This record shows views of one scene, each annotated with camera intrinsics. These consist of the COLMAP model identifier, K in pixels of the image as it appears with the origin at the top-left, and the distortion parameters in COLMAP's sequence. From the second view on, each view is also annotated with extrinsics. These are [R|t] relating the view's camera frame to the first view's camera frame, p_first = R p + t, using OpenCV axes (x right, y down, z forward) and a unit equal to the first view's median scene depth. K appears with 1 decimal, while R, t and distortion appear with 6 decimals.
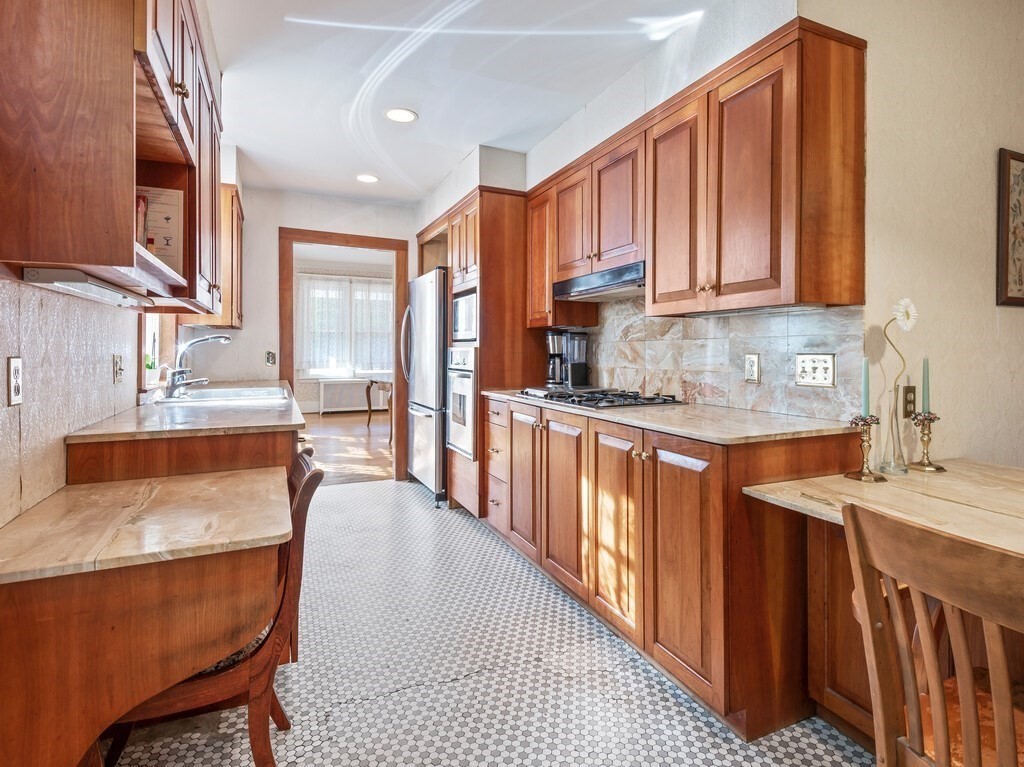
lens RADIAL K [[509.3, 0, 512.7], [0, 509.3, 355.8], [0, 0, 1]] dist [0.000221, -0.001388]
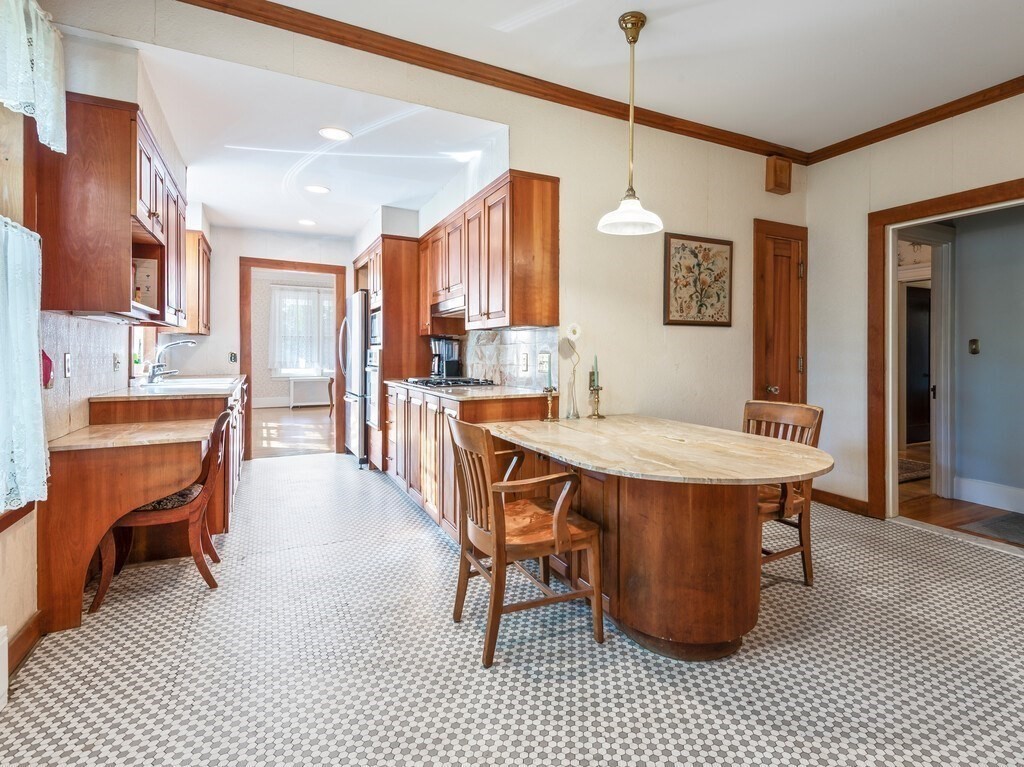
lens RADIAL K [[509.3, 0, 543.1], [0, 509.3, 355.2], [0, 0, 1]] dist [0.000221, -0.001388]
pose [[0.997888, 0.001743, 0.064928, 0.289731], [-0.001334, 0.999979, -0.006353, 0.008254], [-0.064938, 0.006253, 0.997870, -0.433769]]
